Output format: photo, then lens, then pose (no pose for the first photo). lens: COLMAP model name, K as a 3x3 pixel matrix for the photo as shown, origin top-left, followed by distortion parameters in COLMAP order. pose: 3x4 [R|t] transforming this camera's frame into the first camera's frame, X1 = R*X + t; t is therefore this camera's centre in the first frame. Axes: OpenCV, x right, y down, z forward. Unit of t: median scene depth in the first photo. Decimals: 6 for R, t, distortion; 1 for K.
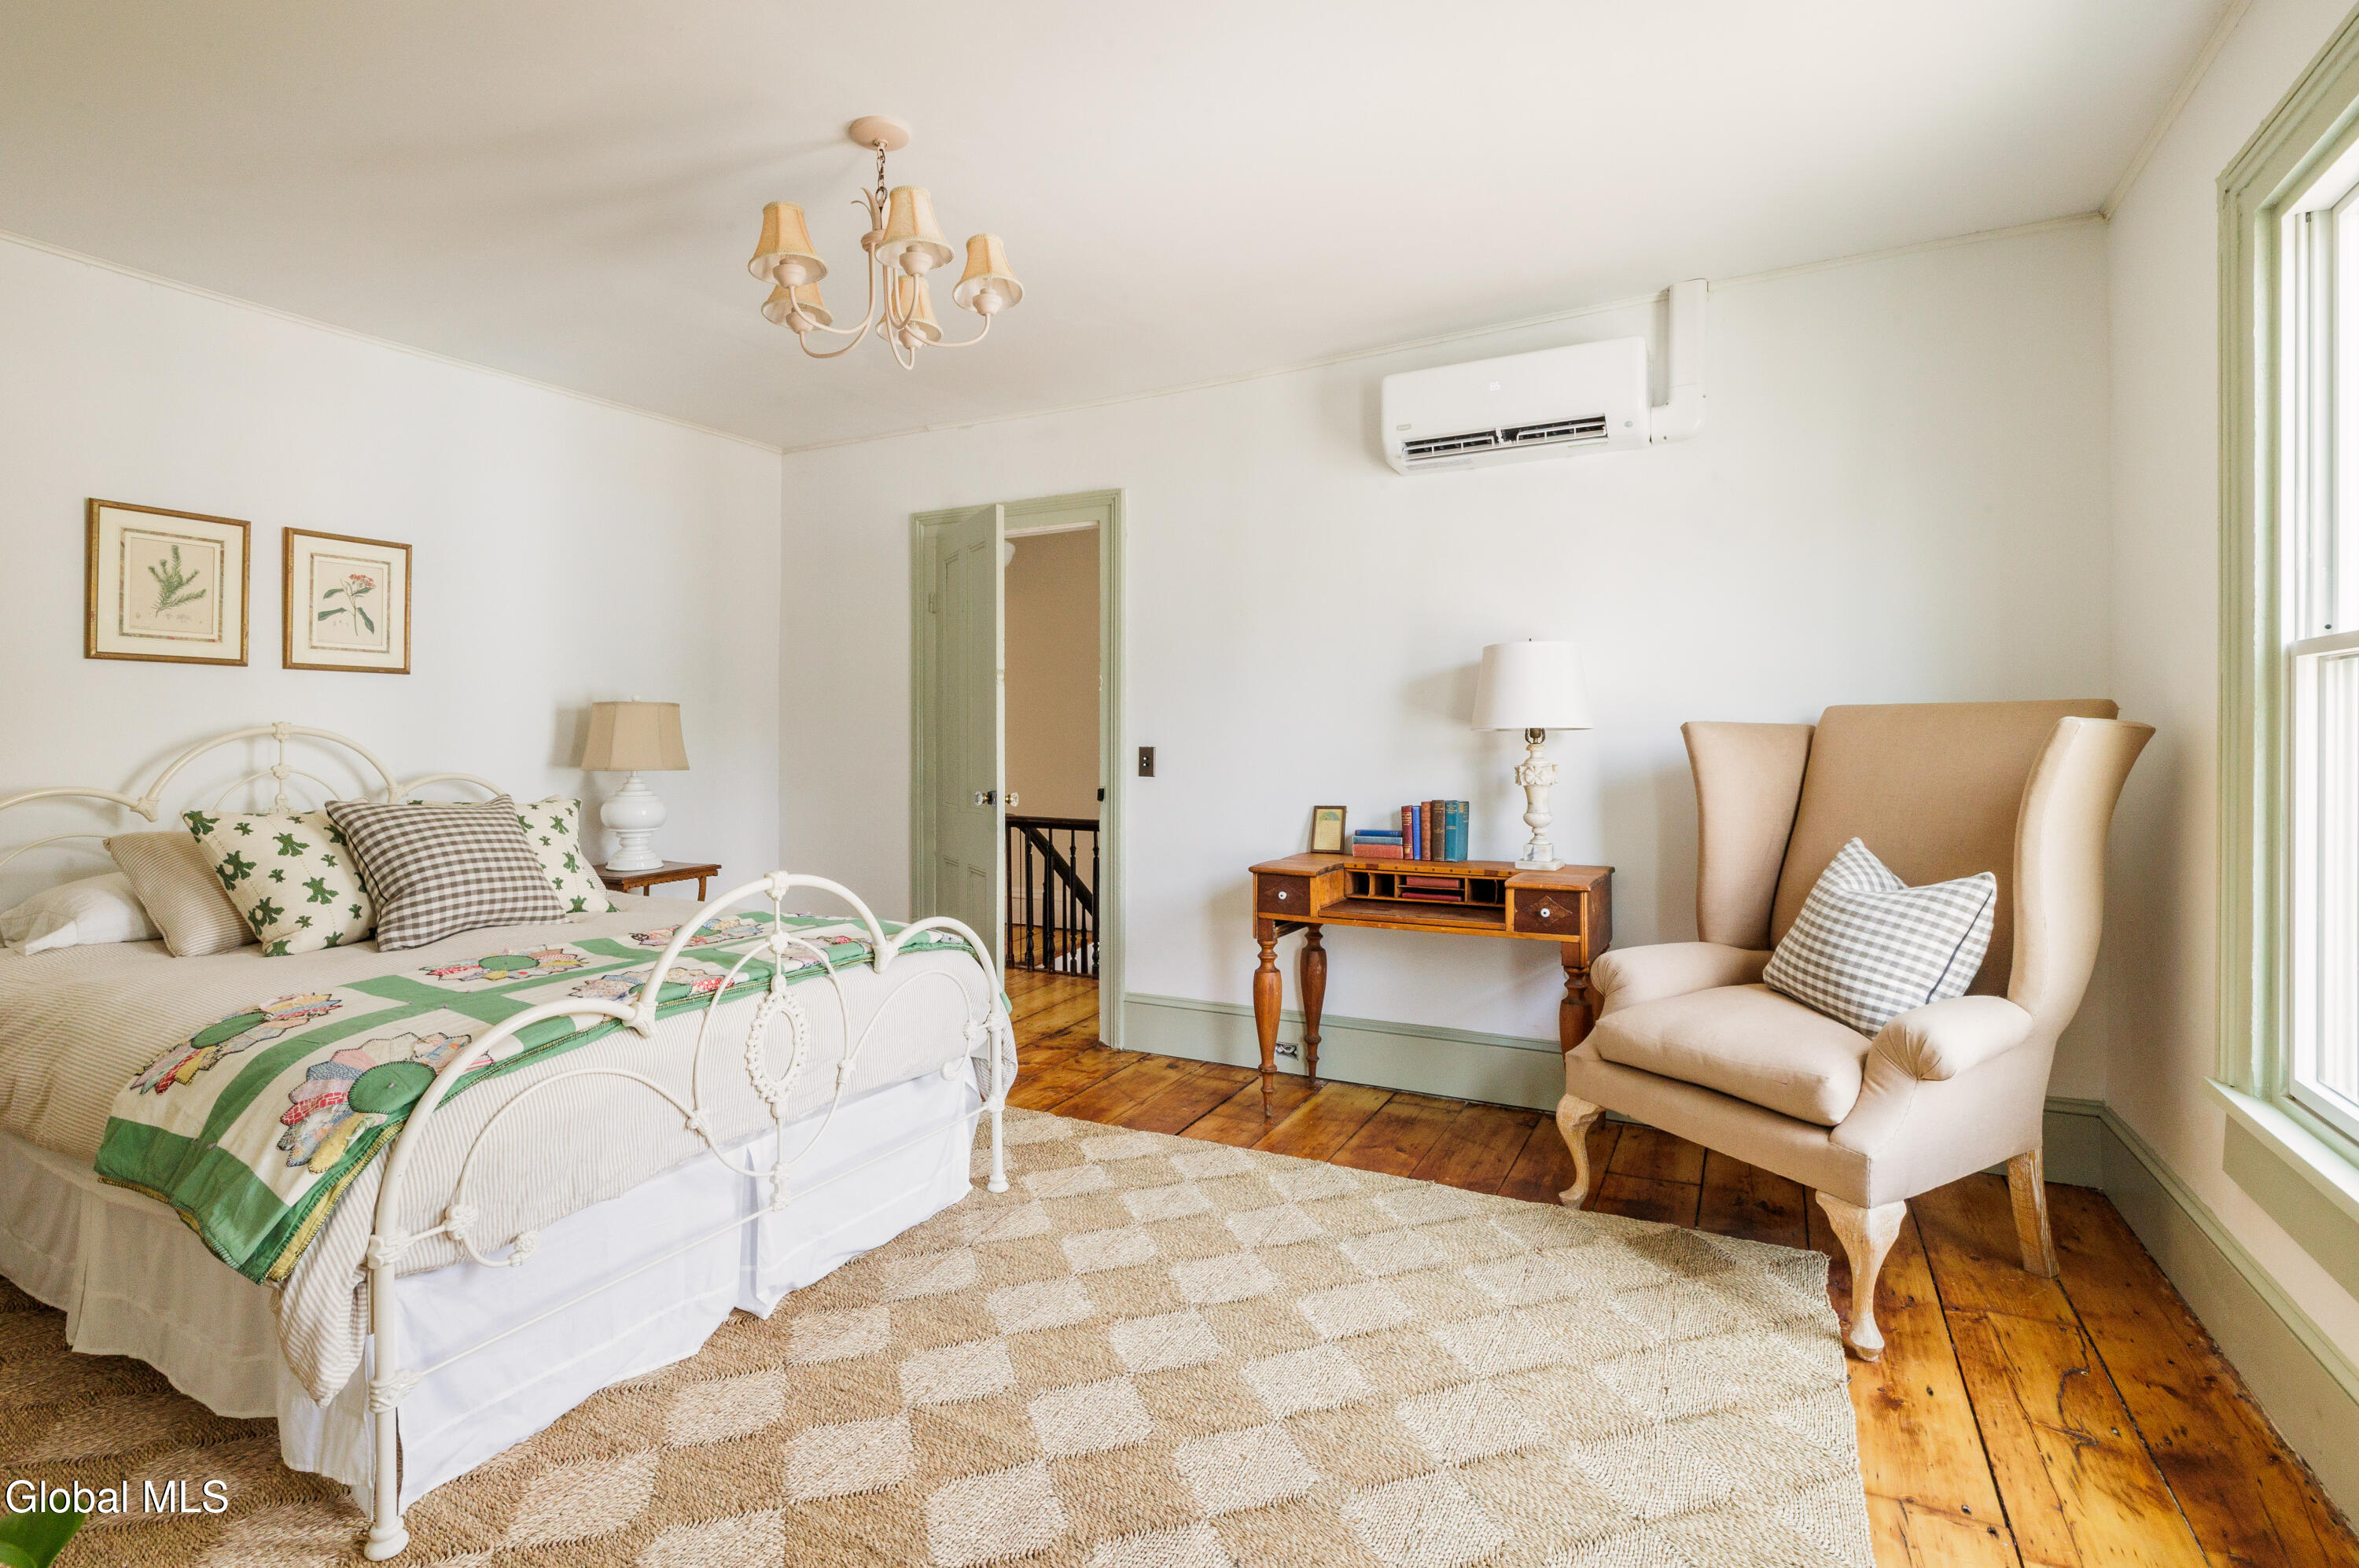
lens RADIAL K [[1101.0, 0, 1180.9], [0, 1101.0, 740.3], [0, 0, 1]] dist [-0.019245, 0.000274]
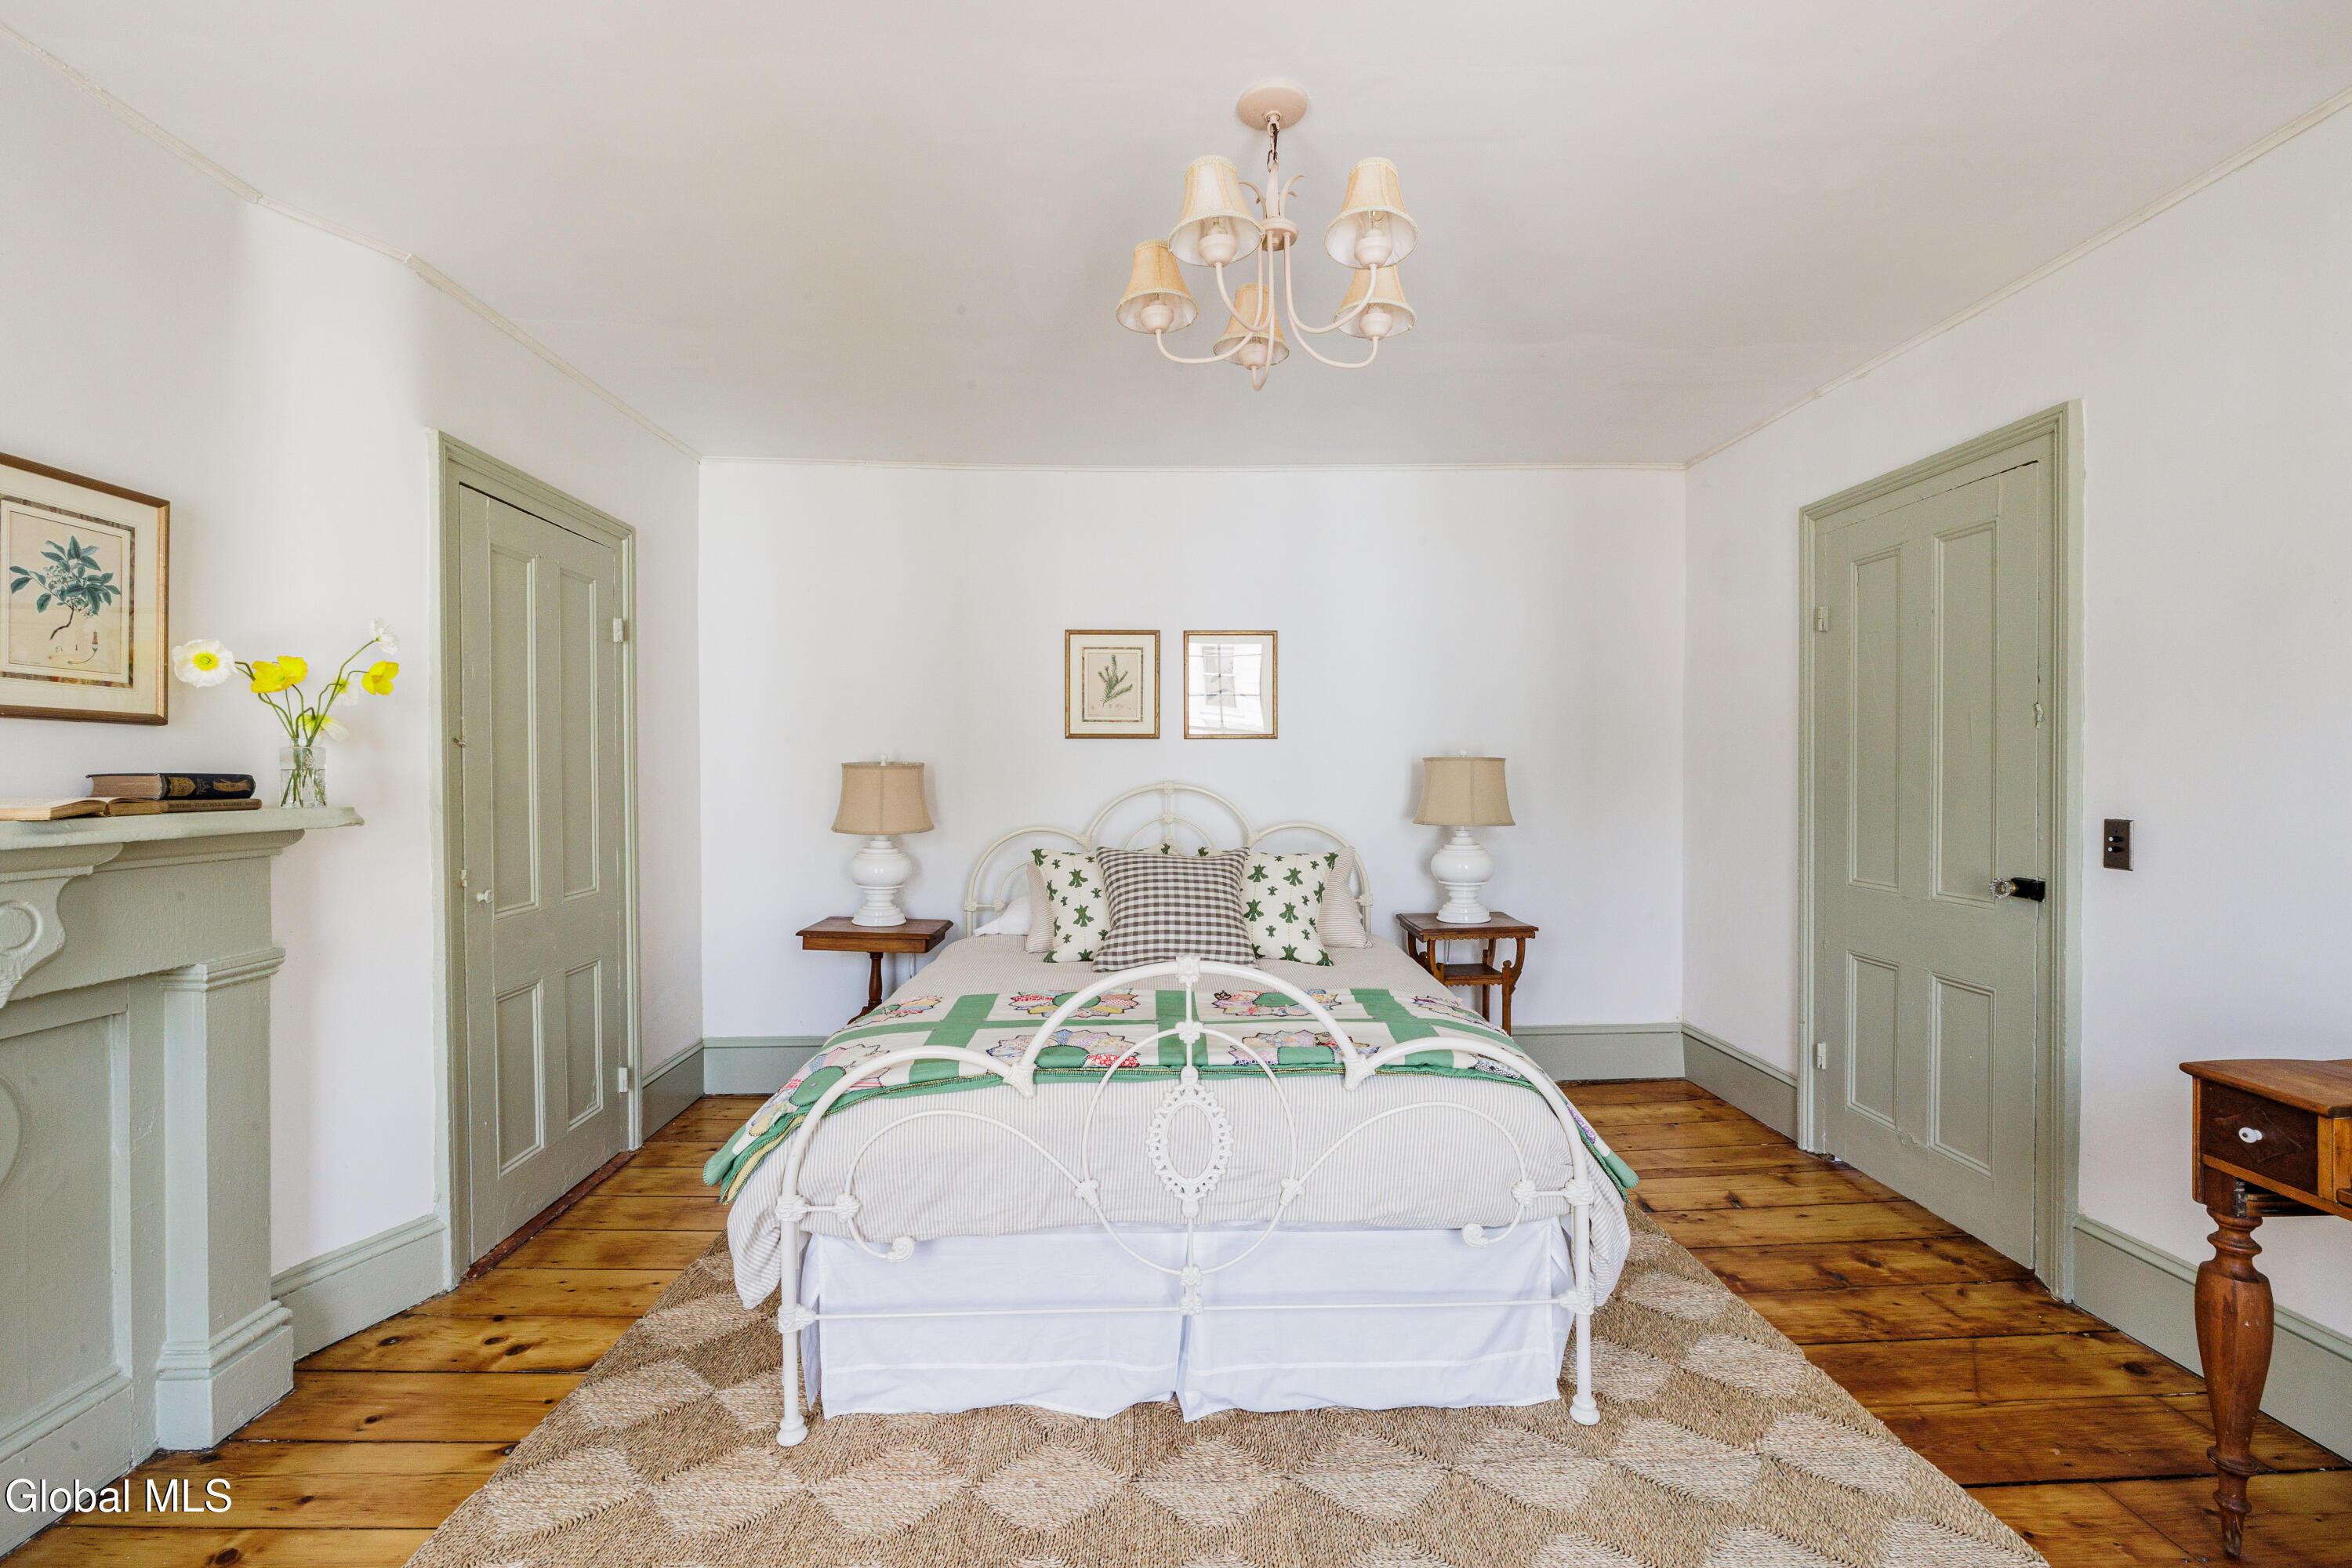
lens RADIAL K [[1052.9, 0, 1176.0], [0, 1052.9, 784.0], [0, 0, 1]] dist [-0.008178, -0.000079]
pose [[0.500790, 0.009656, -0.865515, 0.305122], [-0.000710, 0.999942, 0.010745, -0.028804], [0.865568, -0.004767, 0.500768, 0.402562]]
